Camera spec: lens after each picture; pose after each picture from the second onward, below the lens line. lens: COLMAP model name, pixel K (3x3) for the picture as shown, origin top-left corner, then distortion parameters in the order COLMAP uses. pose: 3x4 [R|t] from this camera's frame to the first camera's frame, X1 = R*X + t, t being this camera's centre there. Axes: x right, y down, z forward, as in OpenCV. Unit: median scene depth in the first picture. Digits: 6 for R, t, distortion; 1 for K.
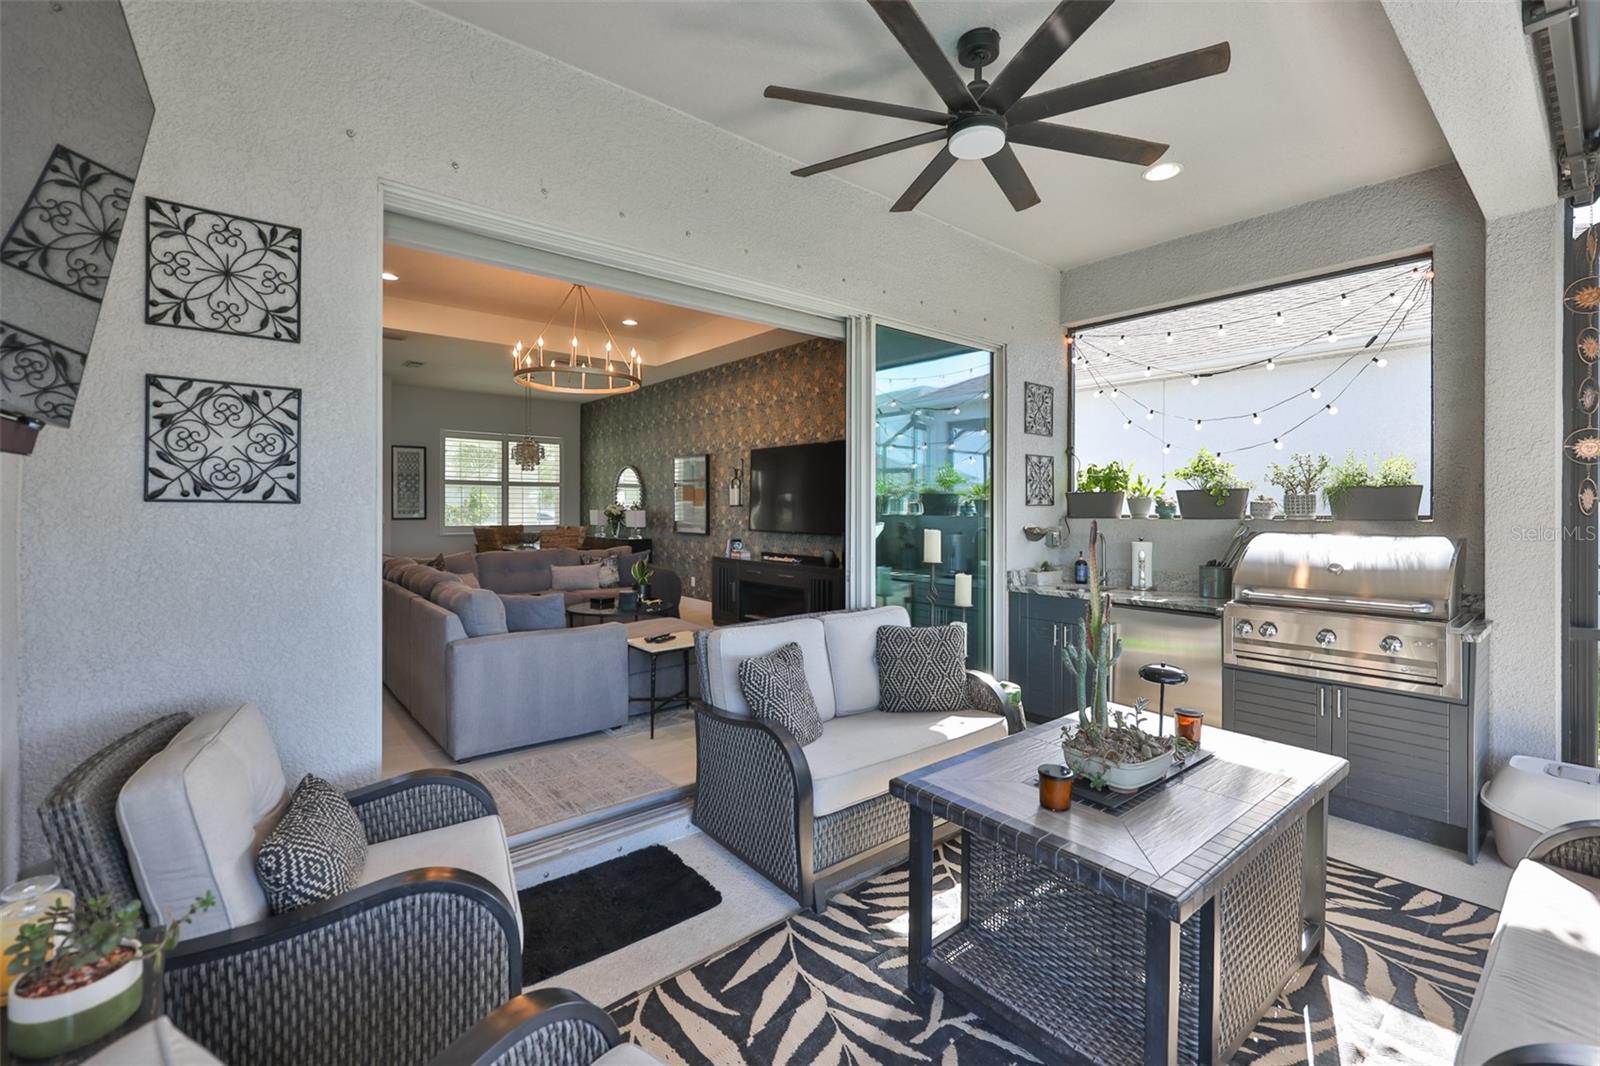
lens RADIAL K [[688.7, 0, 819.5], [0, 688.7, 512.0], [0, 0, 1]] dist [0.003730, -0.001263]
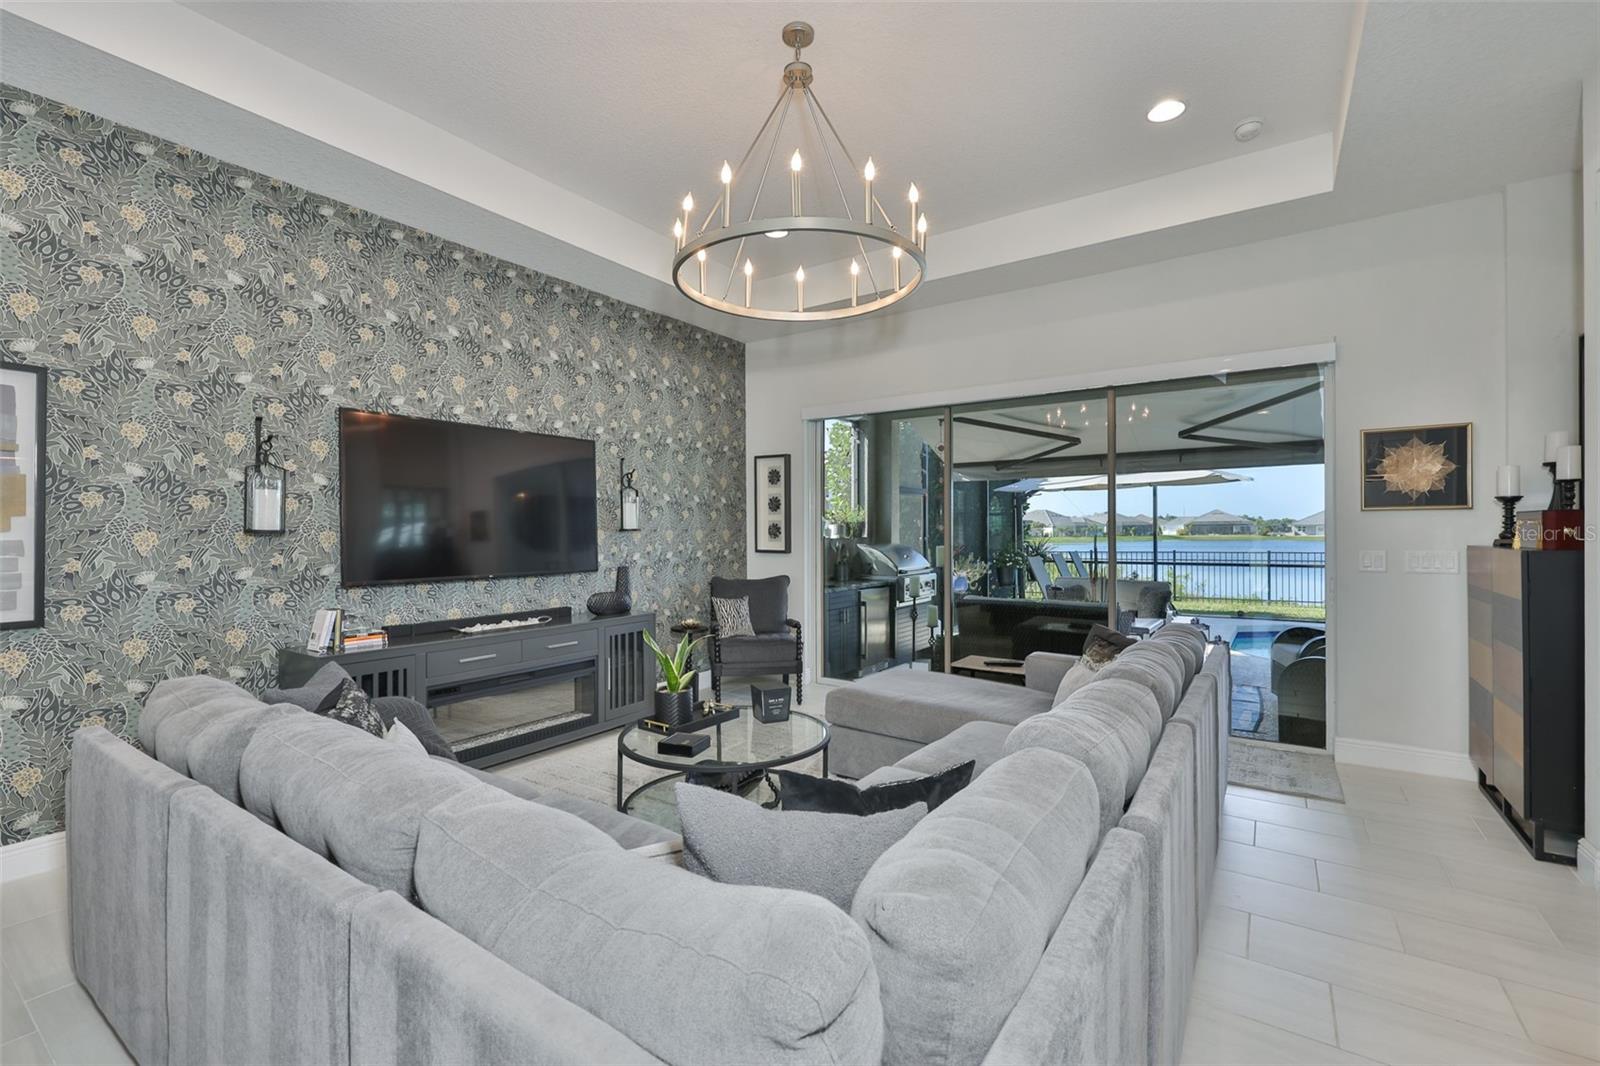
lens RADIAL K [[688.7, 0, 806.0], [0, 688.7, 533.4], [0, 0, 1]] dist [0.003730, -0.001263]
pose [[-0.269203, -0.006242, 0.963063, -0.664430], [0.003880, 0.999964, 0.007566, -0.011470], [-0.963076, 0.005773, -0.269169, 0.891134]]
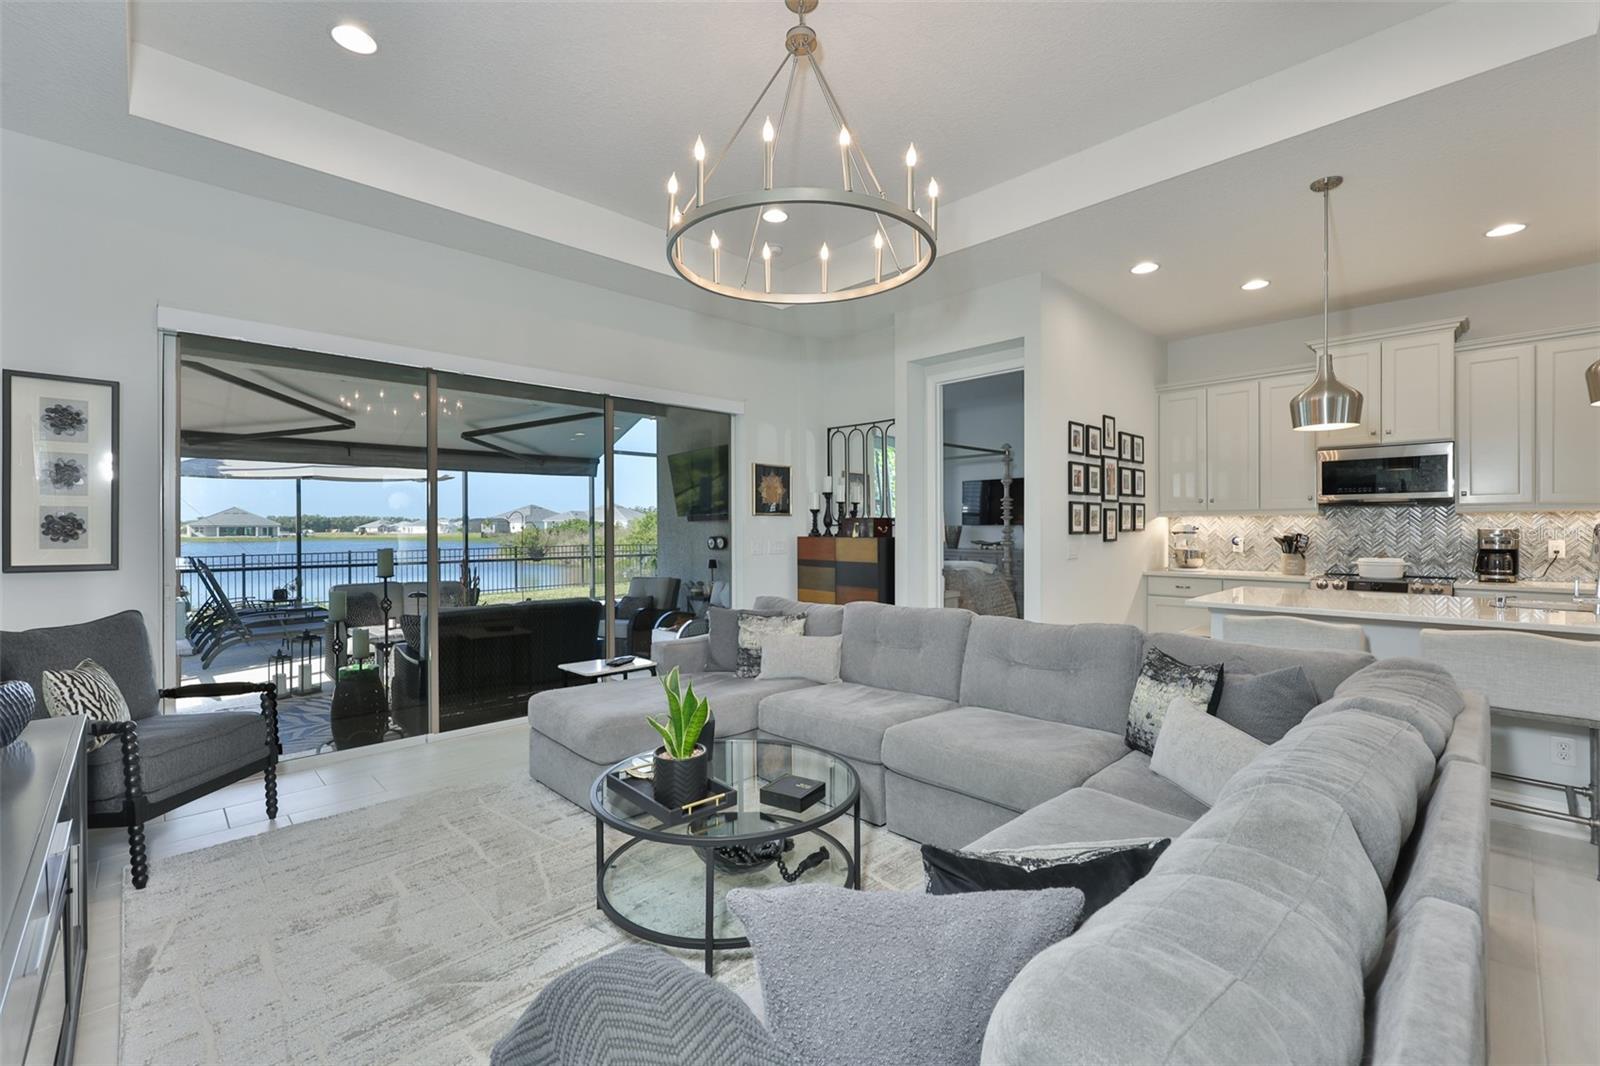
lens RADIAL K [[688.7, 0, 796.2], [0, 688.7, 531.7], [0, 0, 1]] dist [0.003730, -0.001263]
pose [[-0.998198, -0.000310, -0.060003, -0.262695], [-0.000638, 0.999985, 0.005458, -0.008026], [0.060000, 0.005487, -0.998183, 1.158791]]
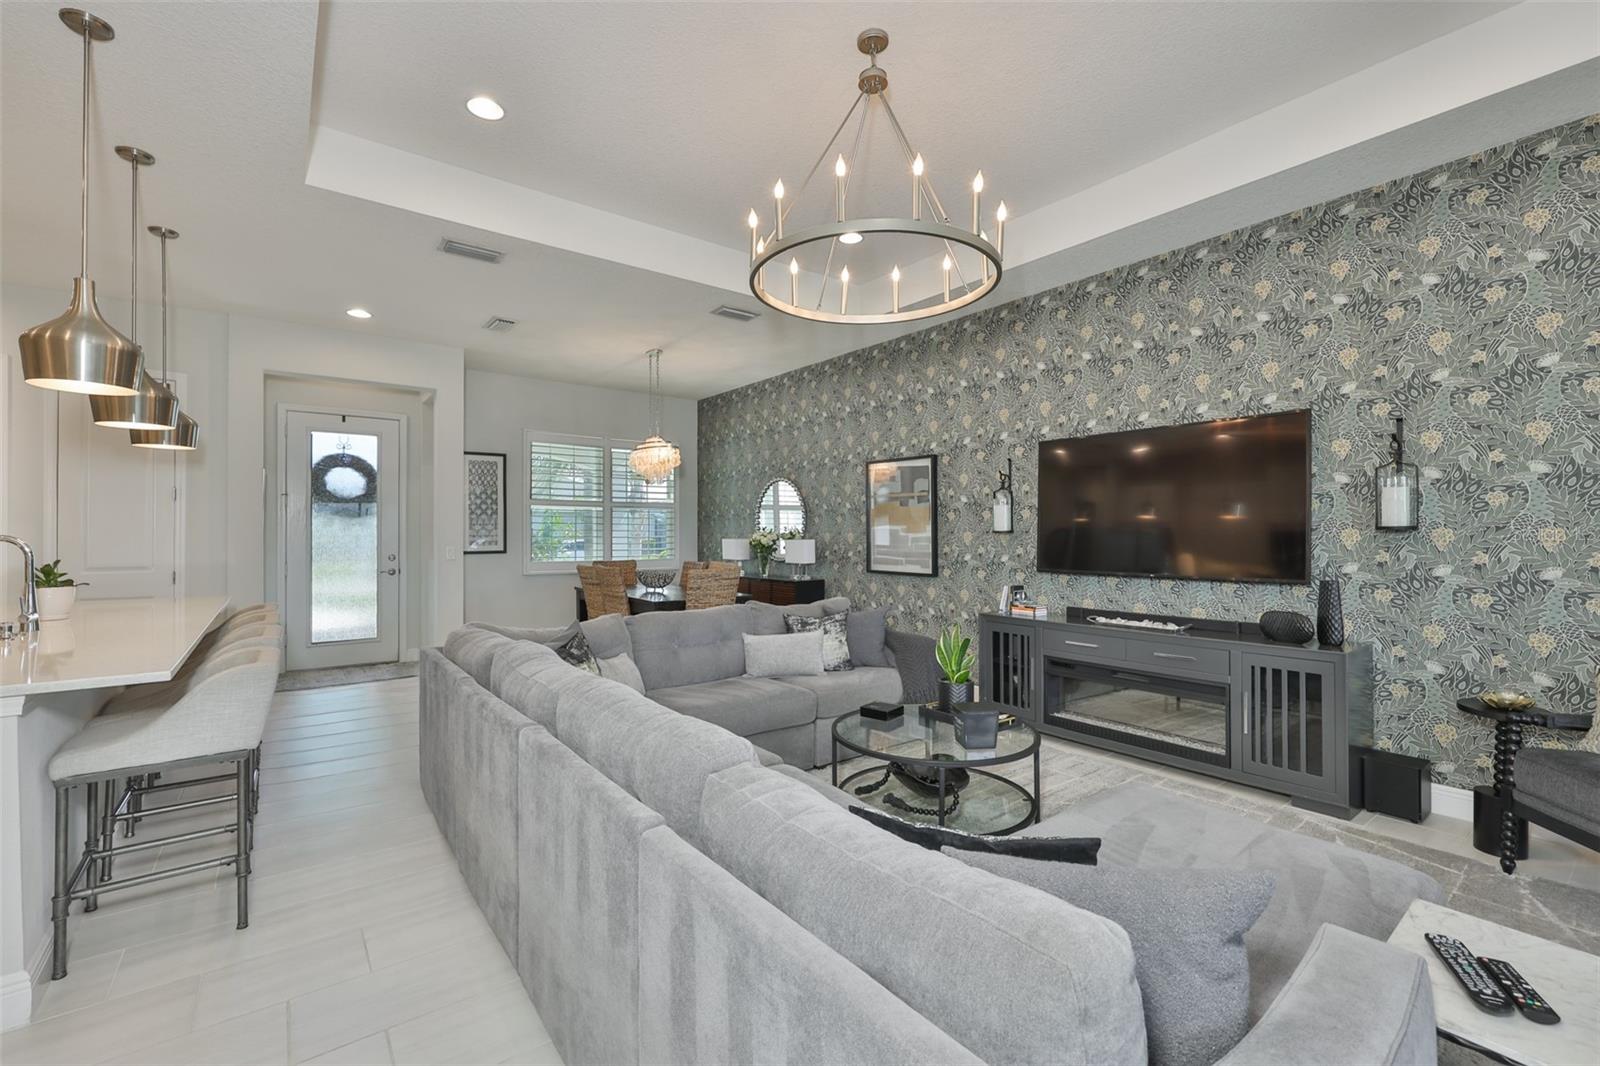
lens RADIAL K [[688.7, 0, 798.9], [0, 688.7, 531.7], [0, 0, 1]] dist [0.003730, -0.001263]
pose [[0.998796, -0.007166, -0.048533, -0.311008], [0.006897, 0.999960, -0.005700, -0.008084], [0.048572, 0.005359, 0.998805, 0.395223]]
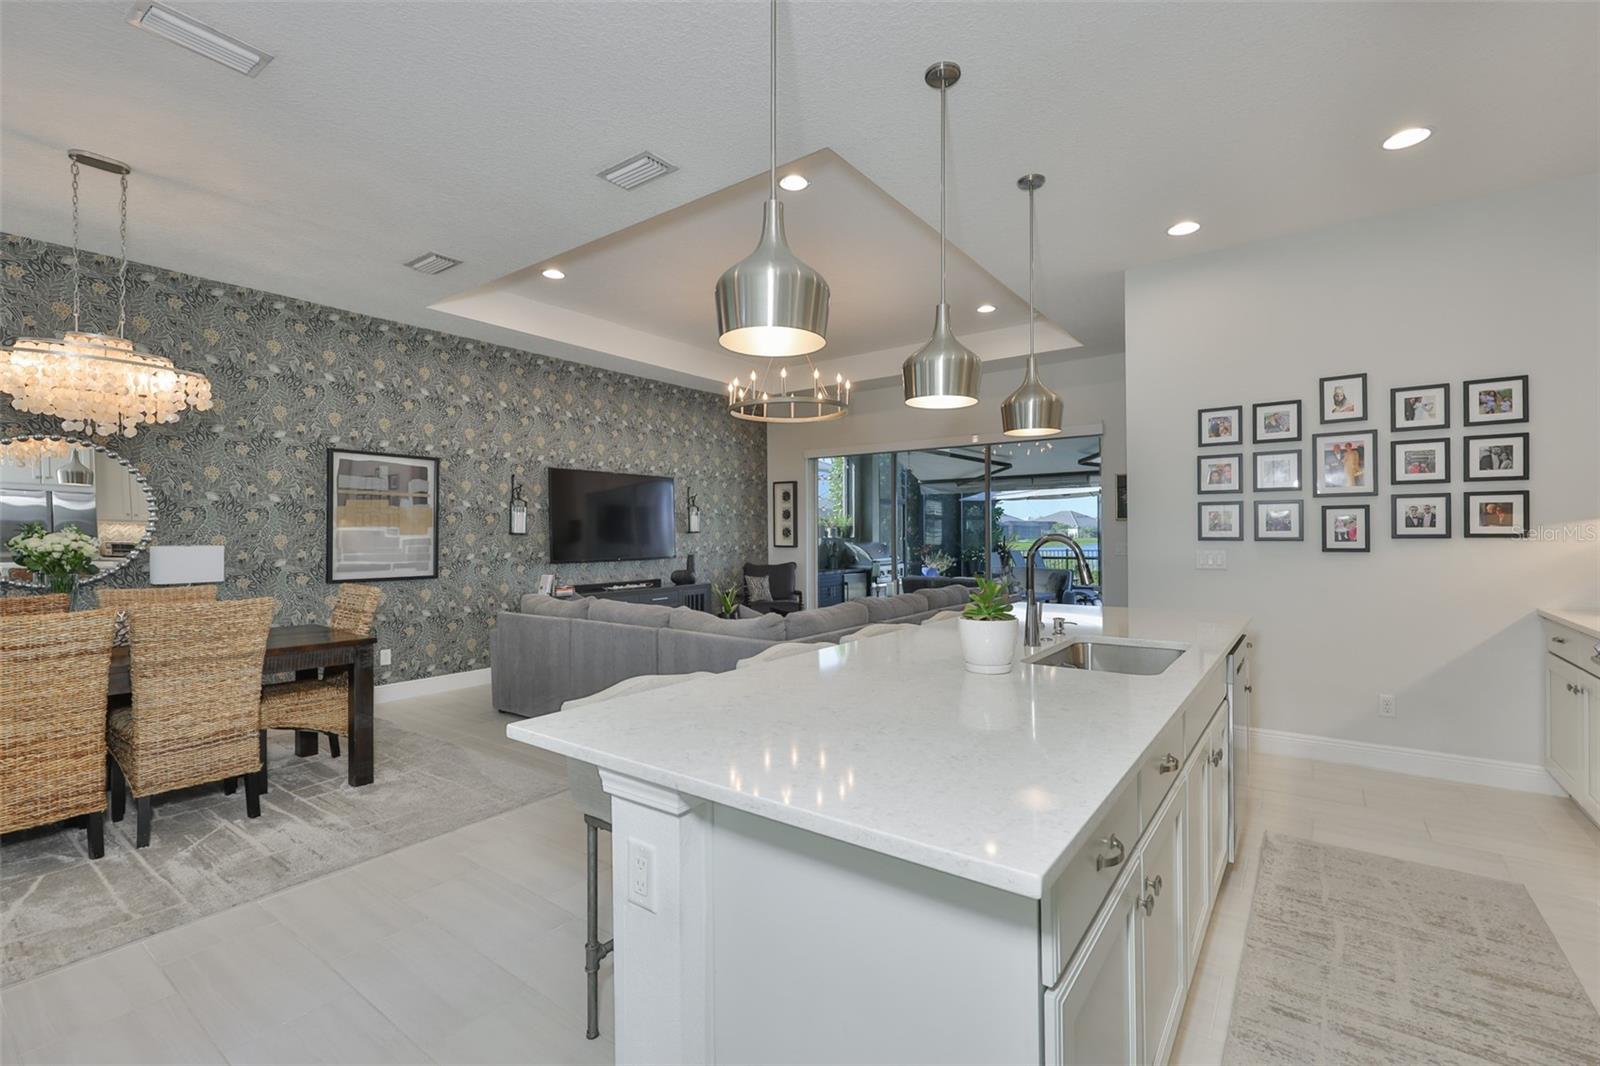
lens RADIAL K [[688.7, 0, 810.3], [0, 688.7, 534.2], [0, 0, 1]] dist [0.003730, -0.001263]
pose [[-0.236605, -0.005044, 0.971593, -1.073185], [0.006366, 0.999957, 0.006741, -0.013666], [-0.971585, 0.007780, -0.236563, 0.956208]]
